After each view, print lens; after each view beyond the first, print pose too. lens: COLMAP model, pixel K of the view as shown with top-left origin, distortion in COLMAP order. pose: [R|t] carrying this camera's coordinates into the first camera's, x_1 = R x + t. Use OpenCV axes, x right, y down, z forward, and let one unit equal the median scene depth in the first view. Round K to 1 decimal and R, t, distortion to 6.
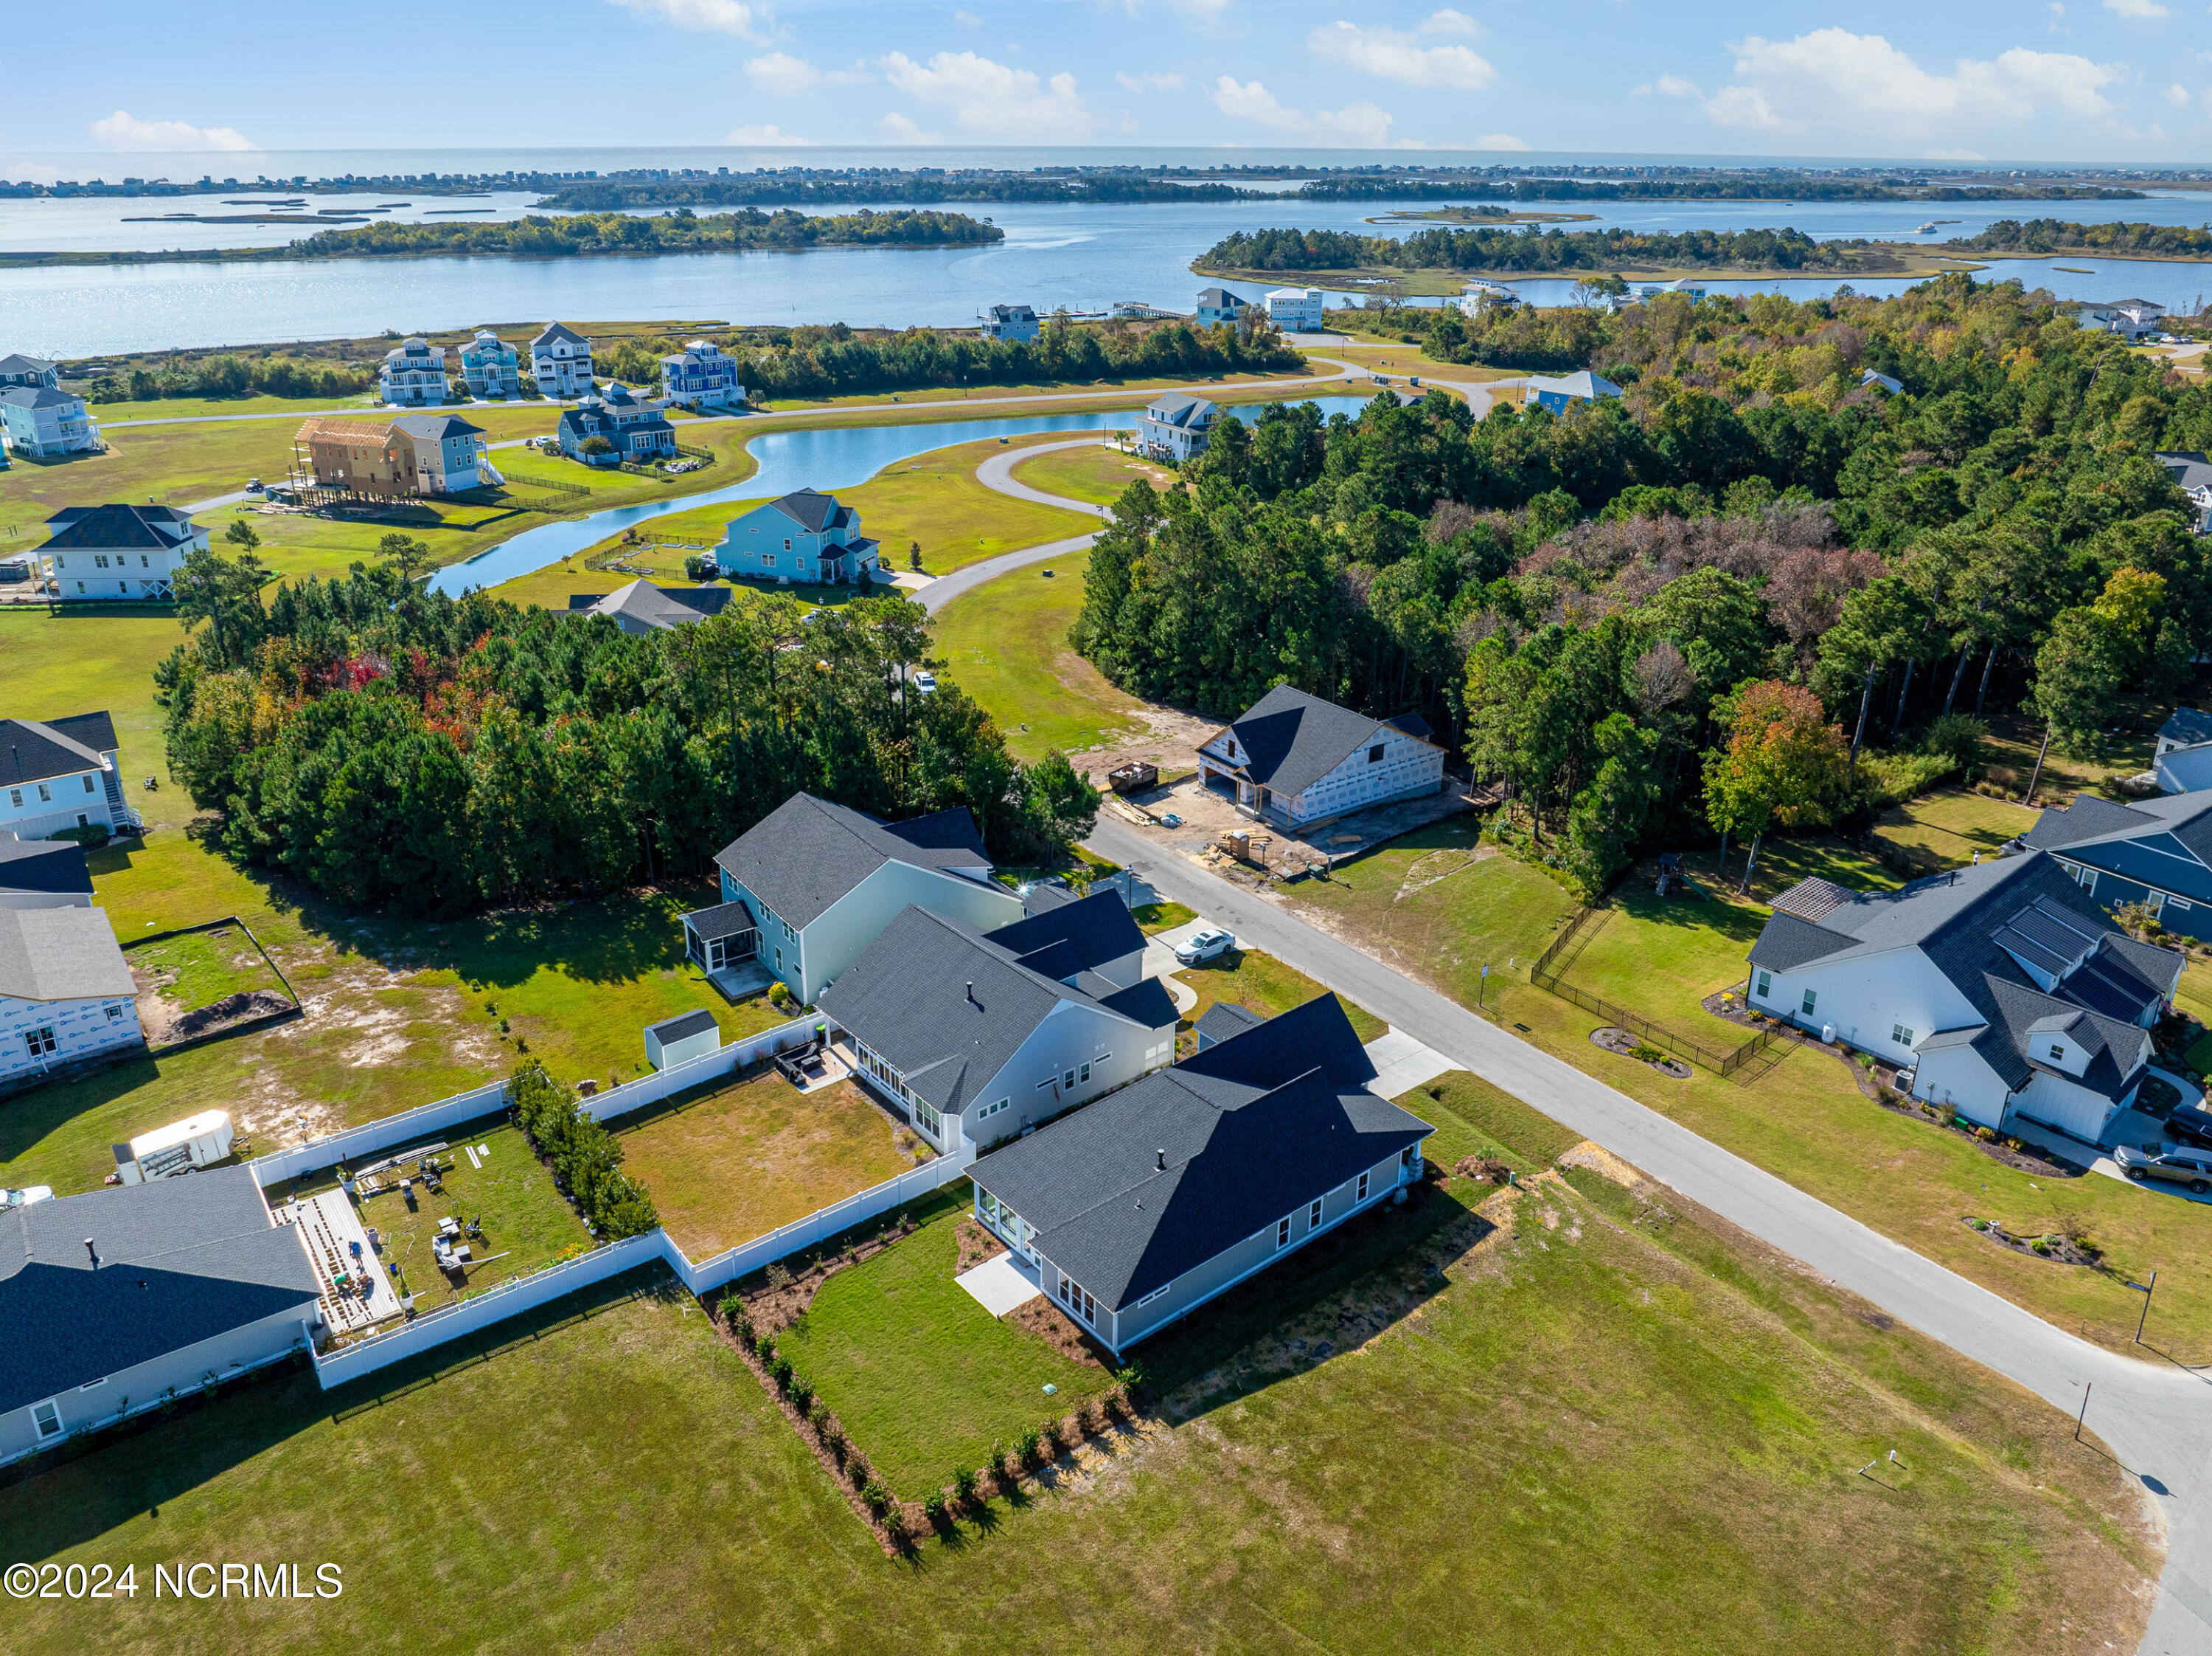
lens RADIAL K [[1583.1, 0, 1091.3], [0, 1583.1, 824.0], [0, 0, 1]] dist [-0.034544, 0.004316]
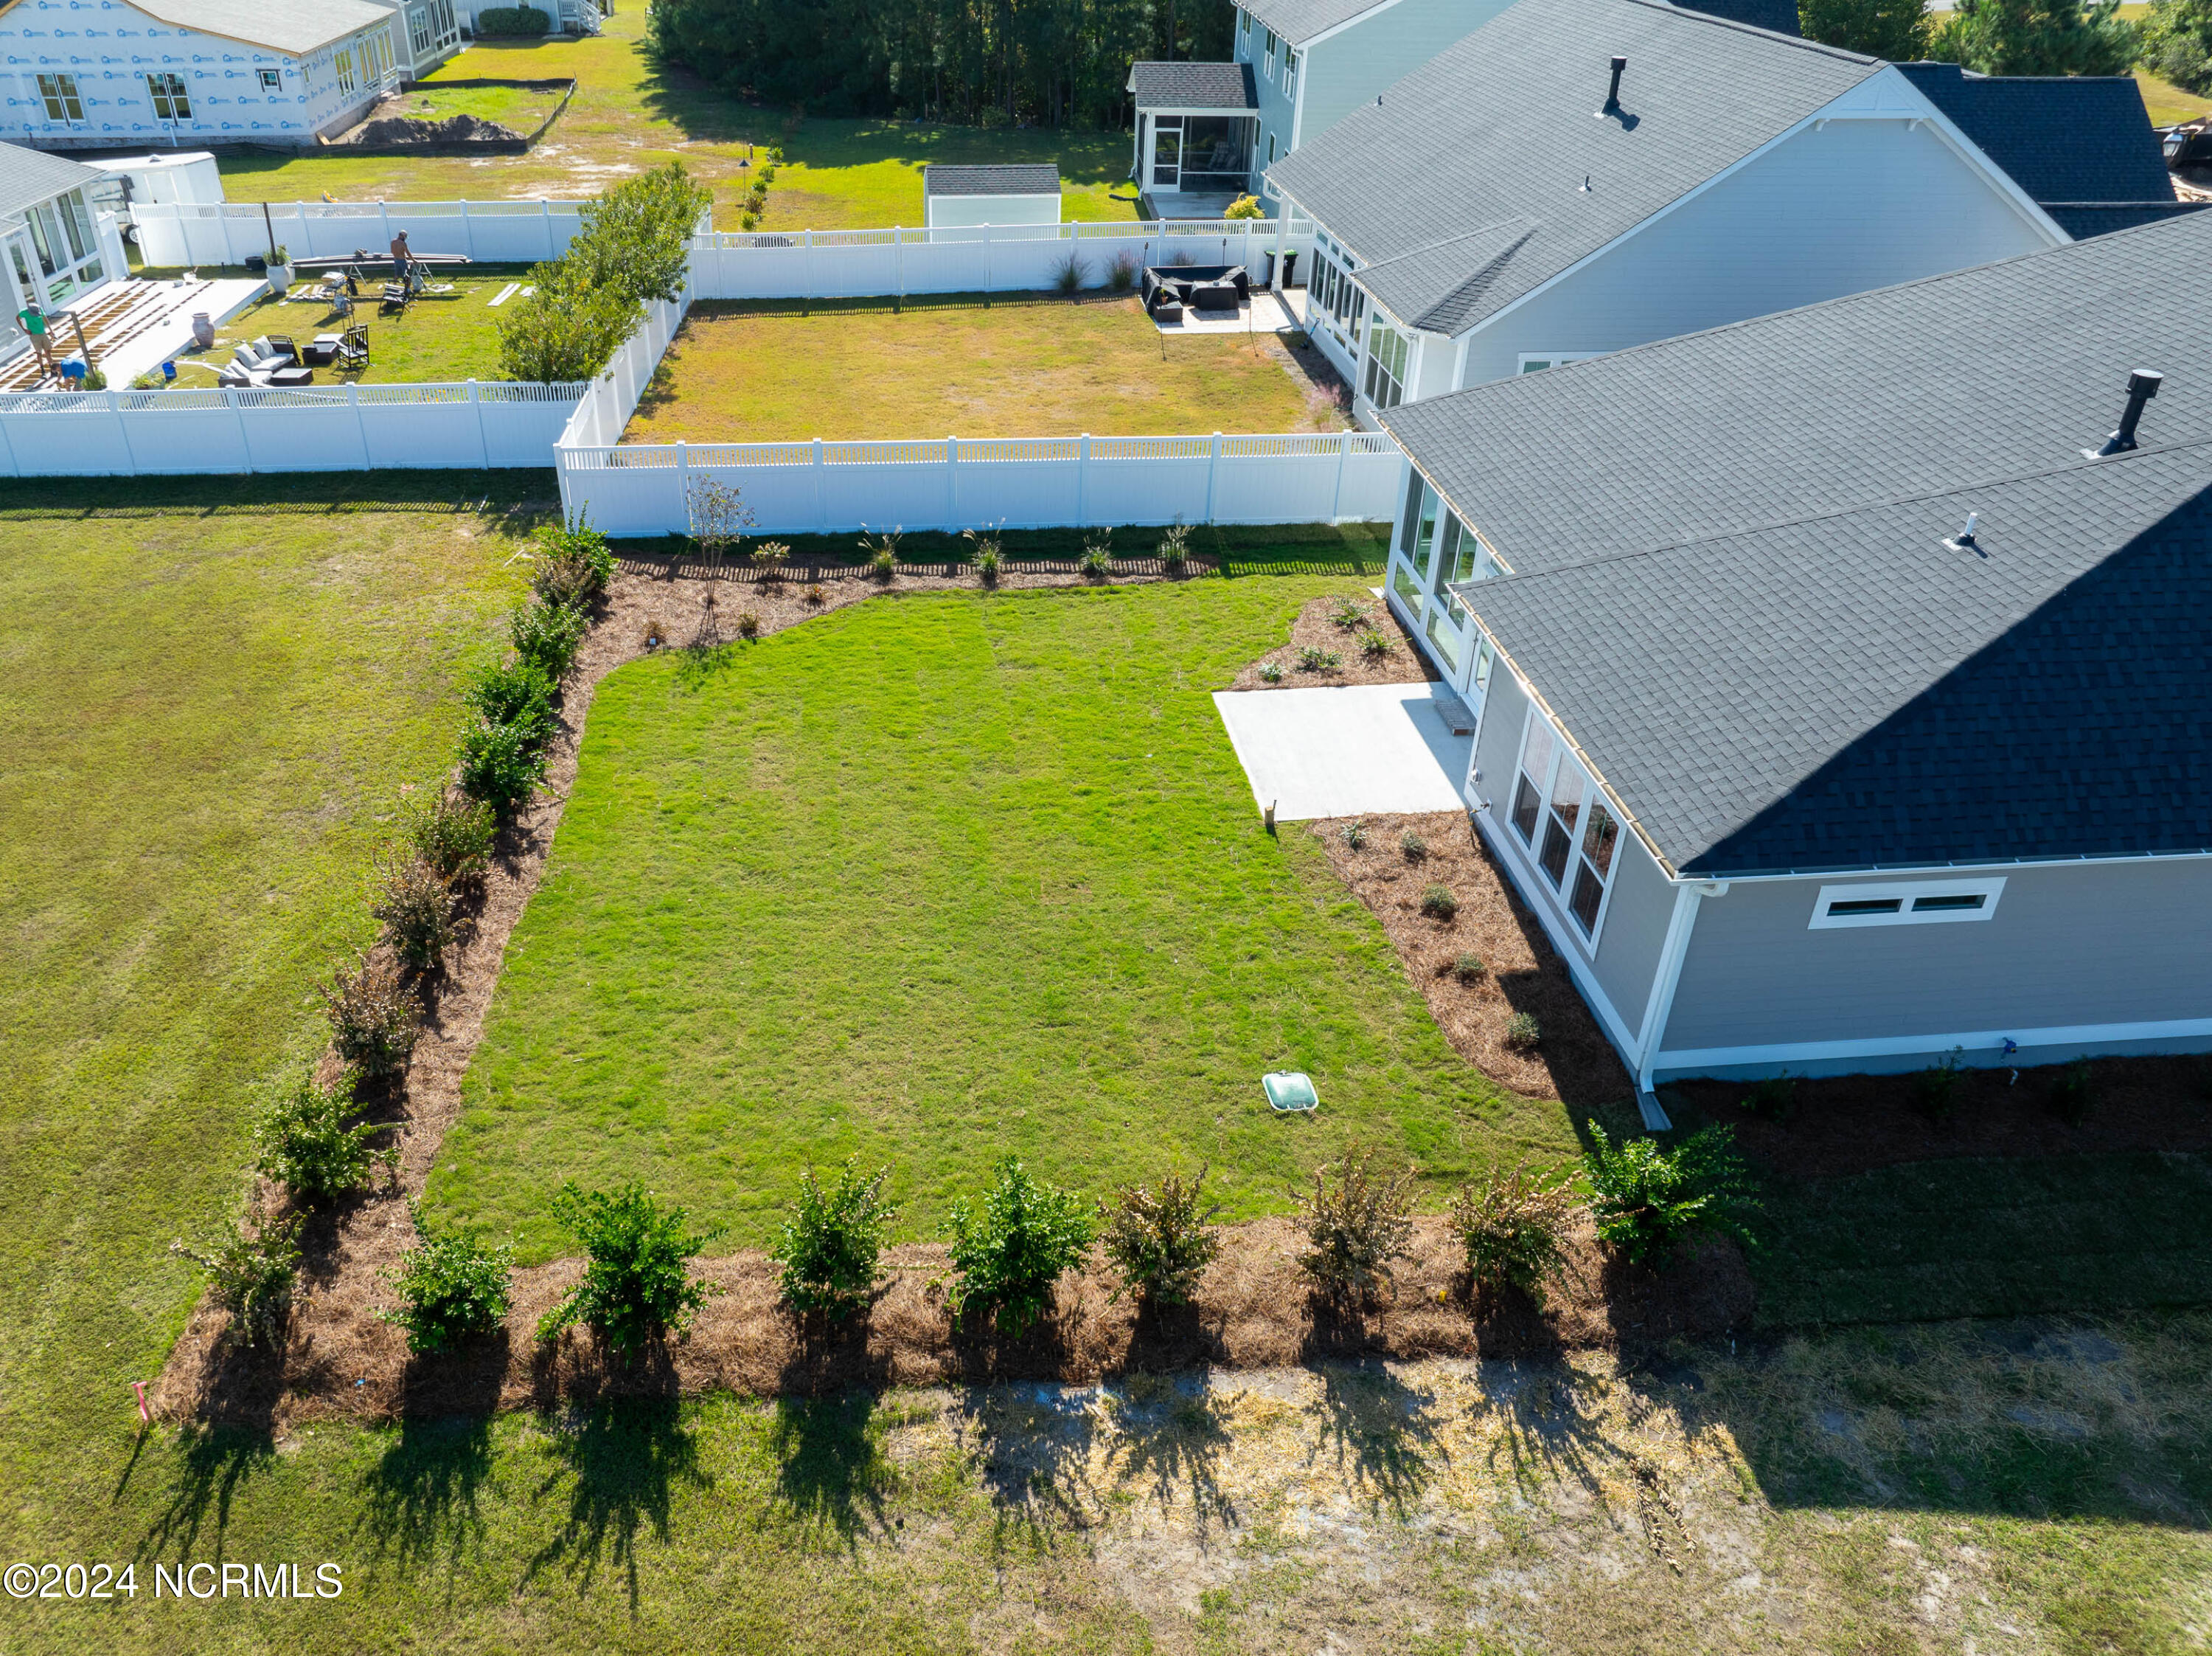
lens RADIAL K [[1634.4, 0, 957.5], [0, 1634.4, 820.3], [0, 0, 1]] dist [-0.035827, 0.000523]
pose [[0.816887, 0.300952, -0.492060, 0.038698], [-0.217448, 0.950828, 0.220549, 0.266803], [0.534239, -0.073166, 0.842161, 0.742674]]
